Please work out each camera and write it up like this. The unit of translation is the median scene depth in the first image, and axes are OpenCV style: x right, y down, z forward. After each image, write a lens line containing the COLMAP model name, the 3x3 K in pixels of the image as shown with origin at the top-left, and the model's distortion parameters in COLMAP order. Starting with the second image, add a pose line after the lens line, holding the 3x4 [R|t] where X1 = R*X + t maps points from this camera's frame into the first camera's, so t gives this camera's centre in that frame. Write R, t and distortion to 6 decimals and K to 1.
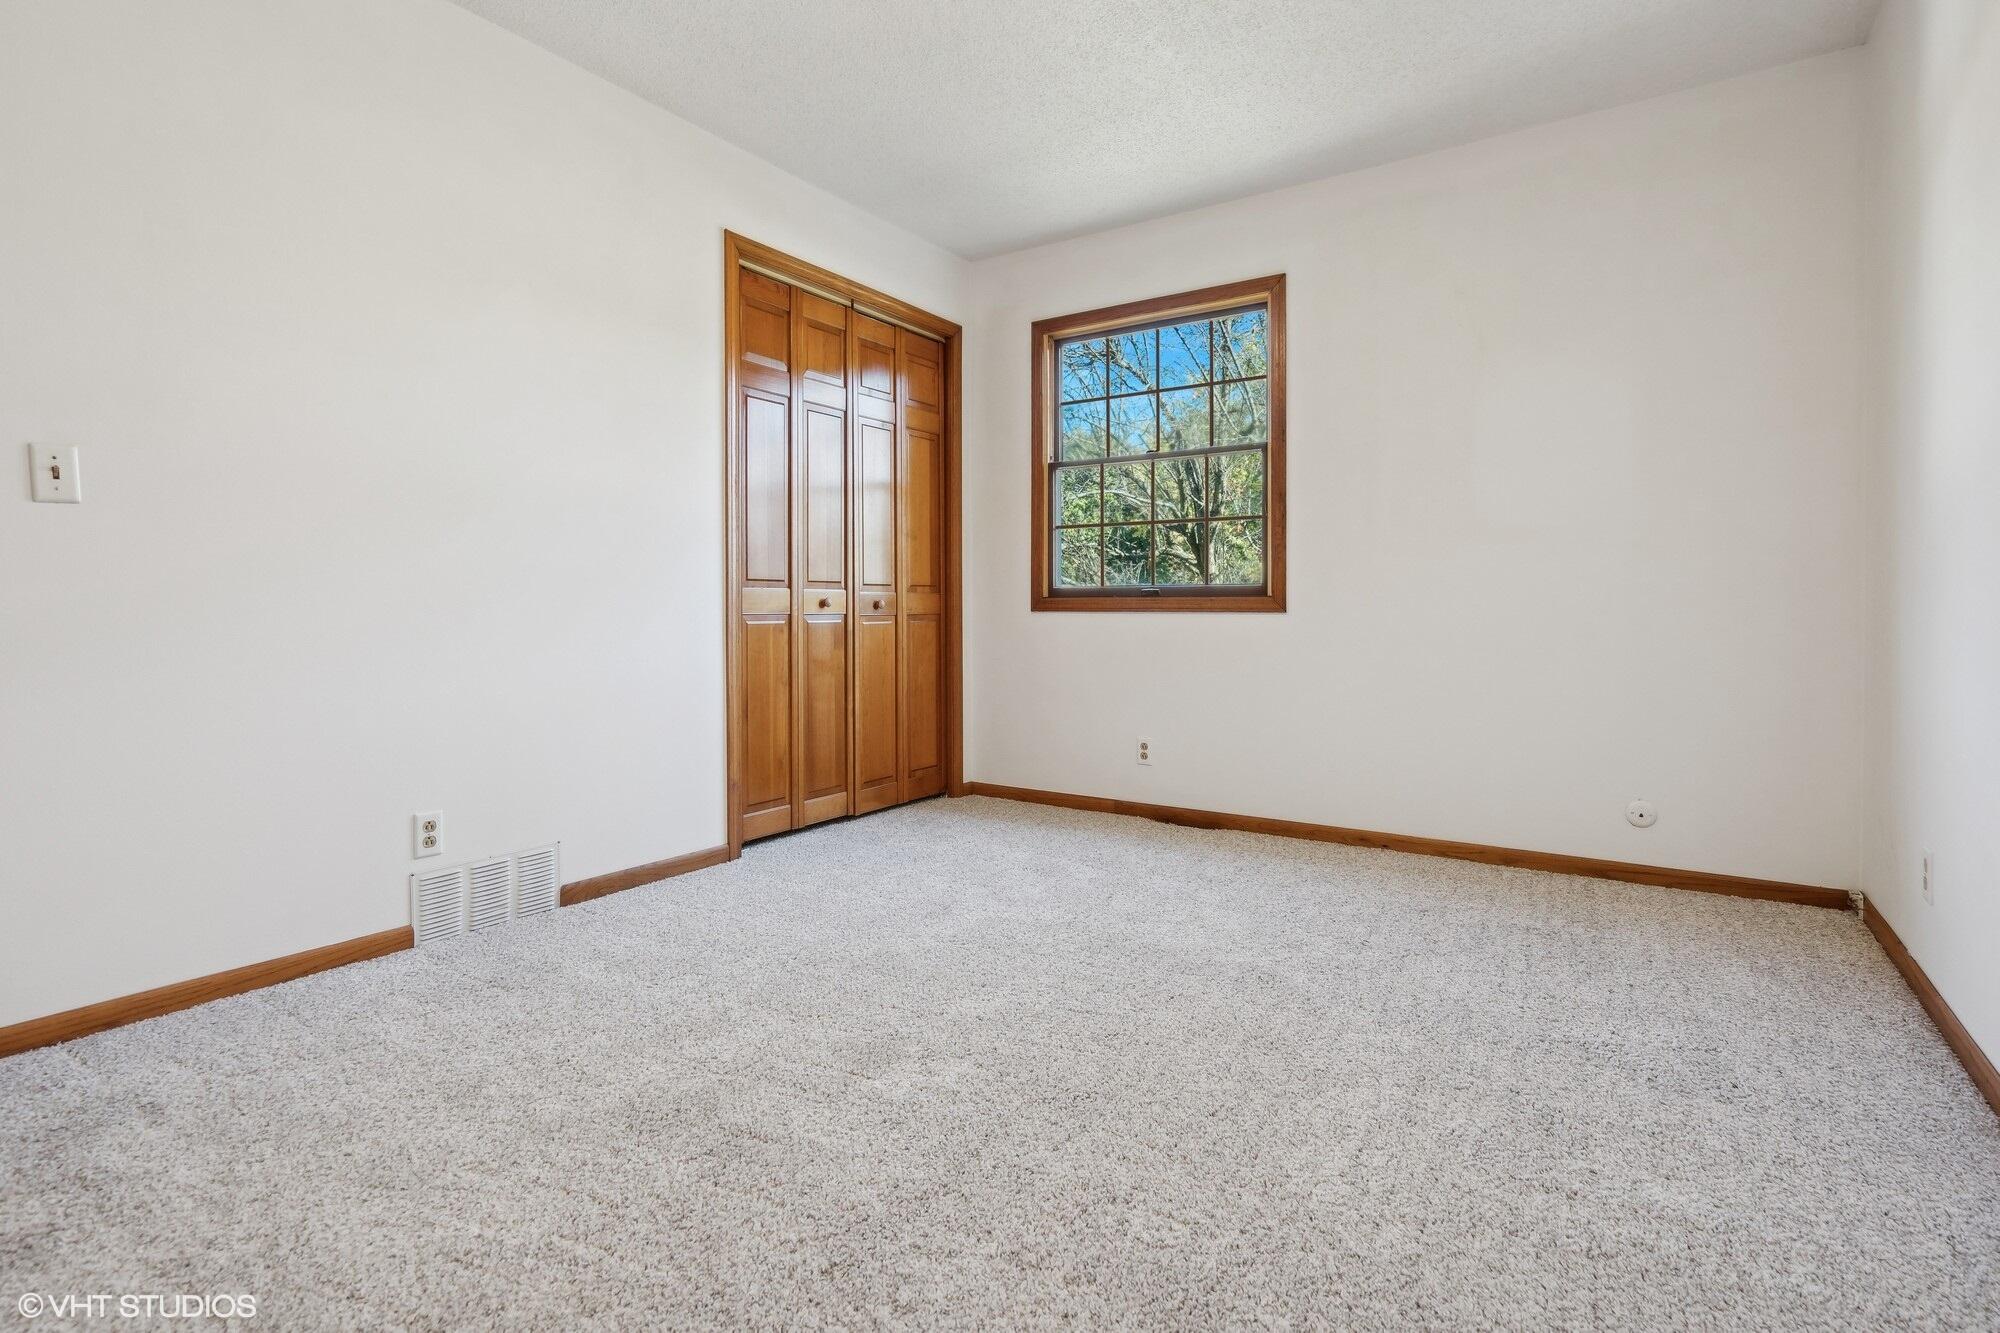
lens RADIAL K [[999.1, 0, 996.0], [0, 999.1, 629.4], [0, 0, 1]] dist [-0.001864, -0.000002]
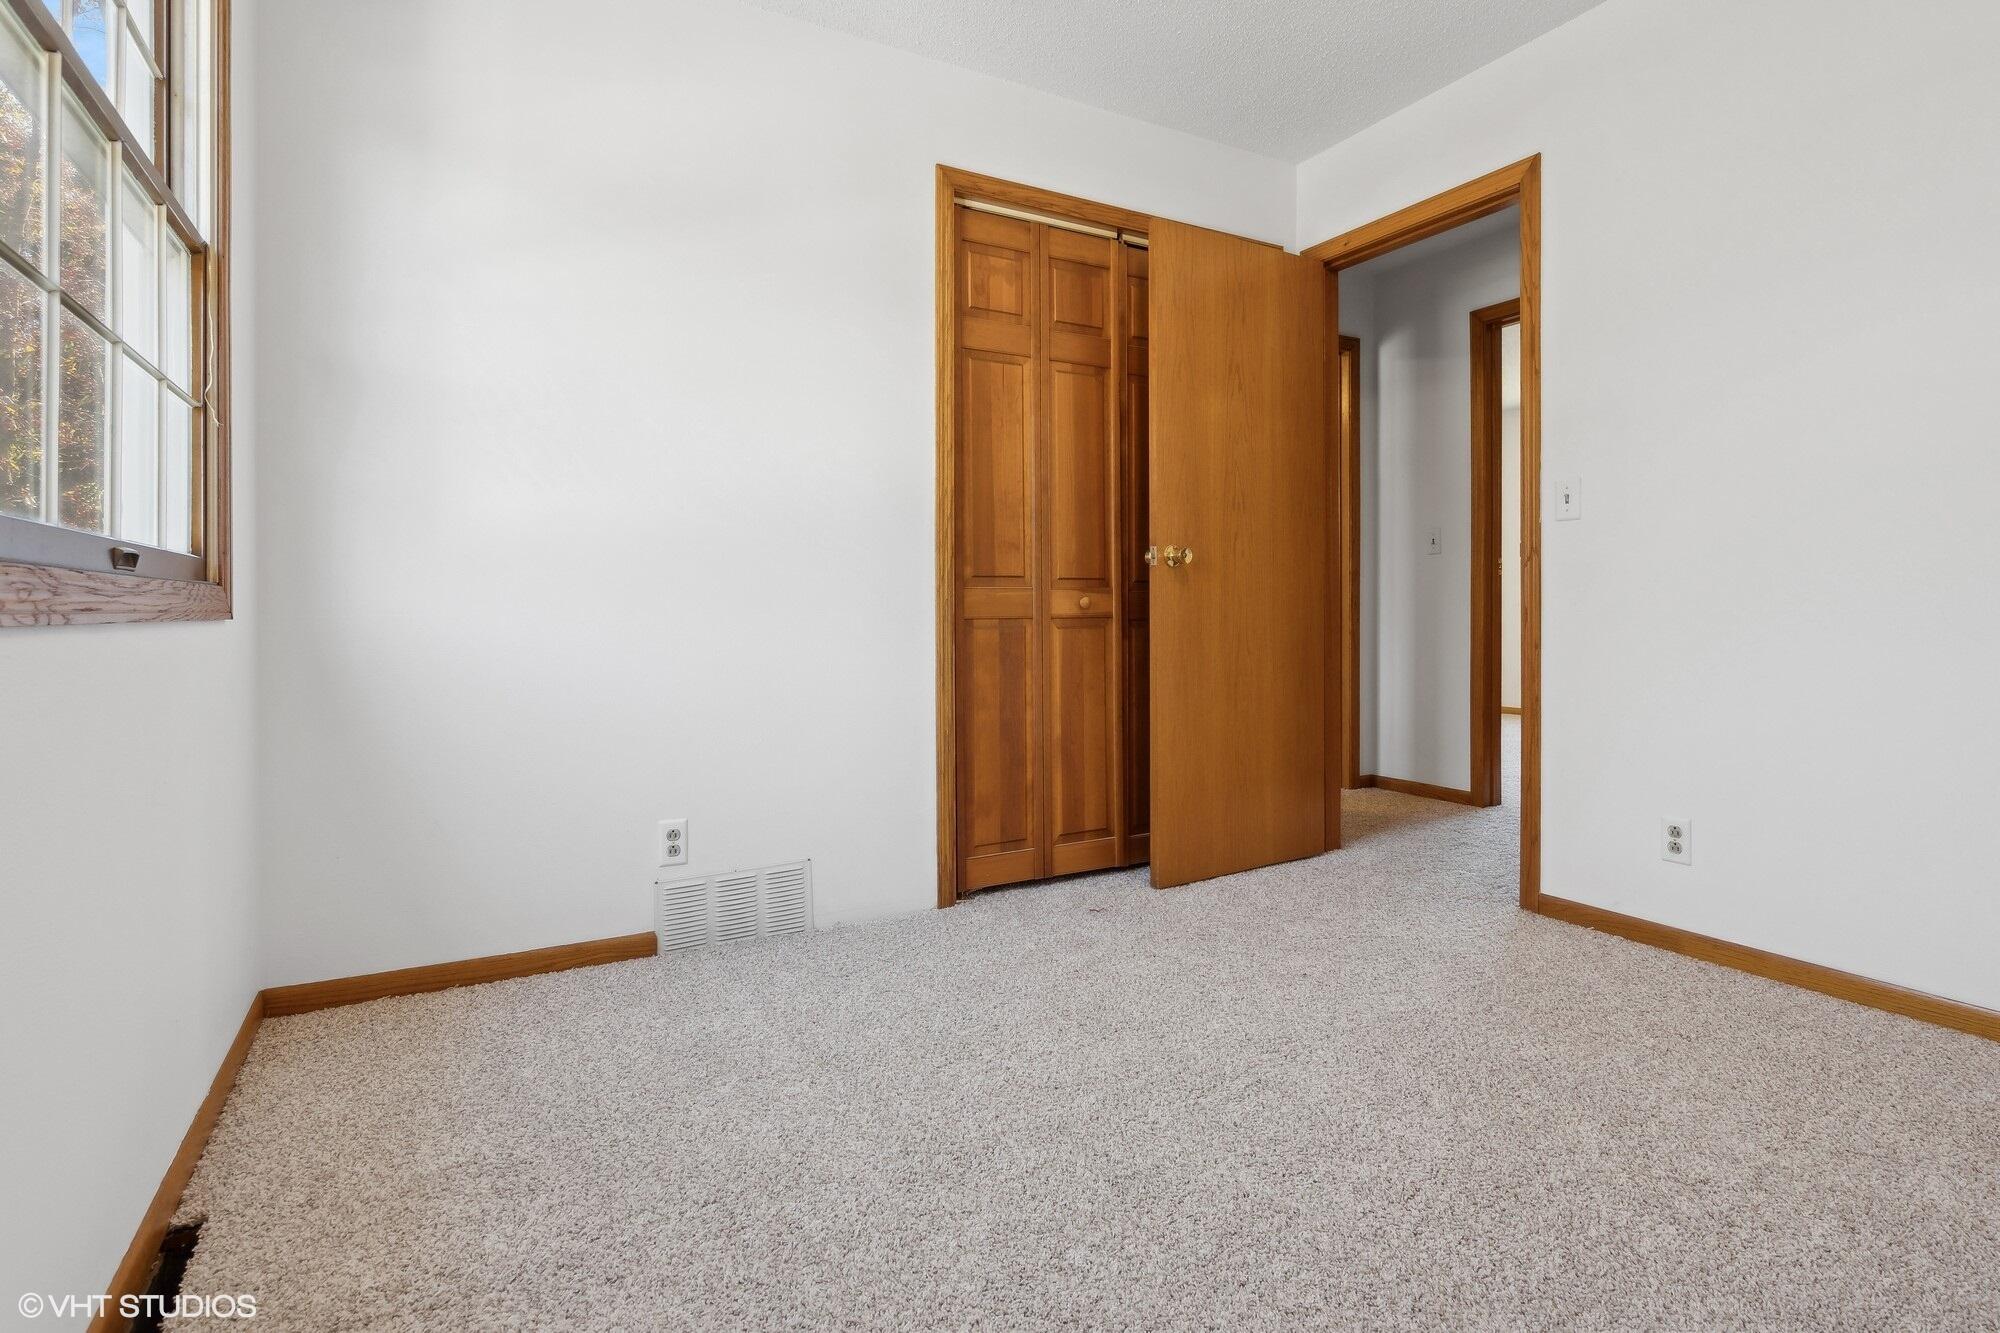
lens RADIAL K [[999.1, 0, 996.0], [0, 999.1, 629.4], [0, 0, 1]] dist [-0.001864, -0.000002]
pose [[0.875866, 0.003317, -0.482543, 0.183581], [-0.006344, 0.999969, -0.004642, -0.002980], [0.482513, 0.007127, 0.875860, 0.284069]]
